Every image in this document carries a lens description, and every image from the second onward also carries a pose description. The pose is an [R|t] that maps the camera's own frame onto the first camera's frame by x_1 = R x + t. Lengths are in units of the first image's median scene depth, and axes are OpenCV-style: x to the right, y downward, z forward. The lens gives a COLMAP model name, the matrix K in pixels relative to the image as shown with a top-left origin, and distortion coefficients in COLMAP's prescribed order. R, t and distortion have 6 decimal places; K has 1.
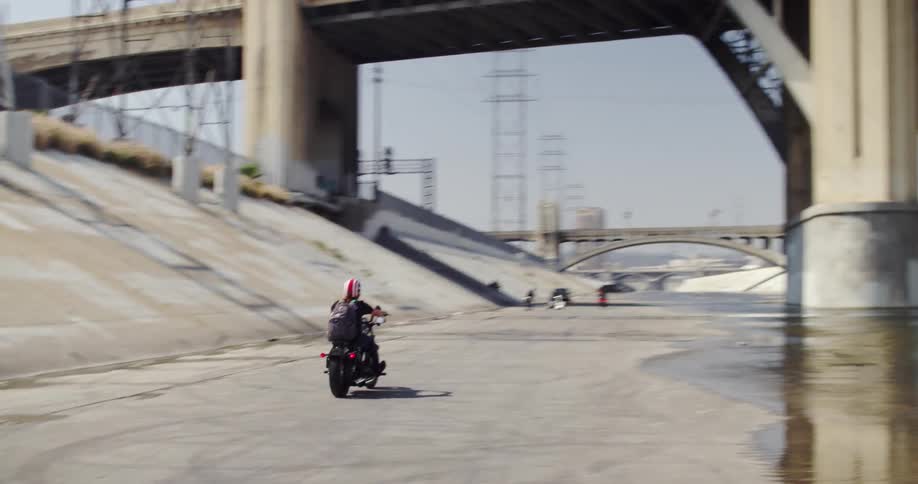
lens RADIAL K [[1284.6, 0, 459.0], [0, 1284.6, 242.0], [0, 0, 1]] dist [-0.150503, 0.042908]
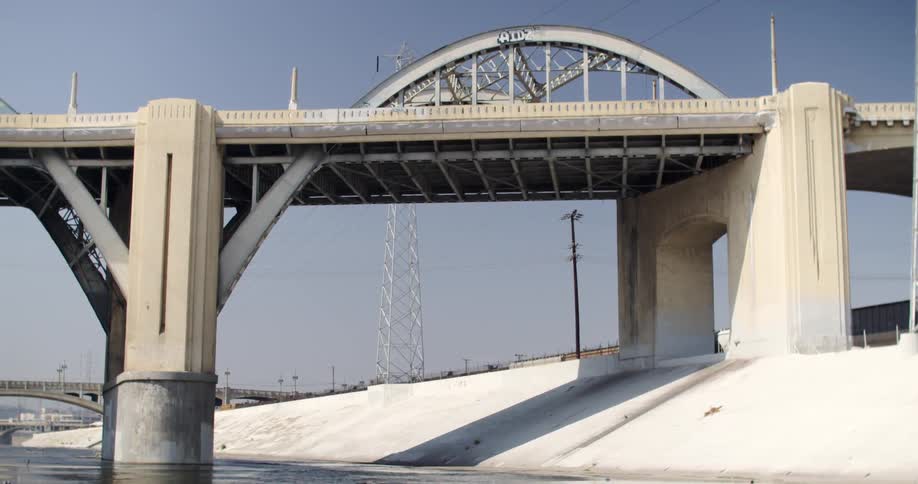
lens RADIAL K [[1284.6, 0, 459.0], [0, 1284.6, 242.0], [0, 0, 1]] dist [-0.150503, 0.042908]
pose [[0.879597, 0.090098, 0.467109, 0.001536], [-0.031888, 0.990860, -0.131074, -0.004042], [-0.474649, 0.100397, 0.874430, -0.132094]]
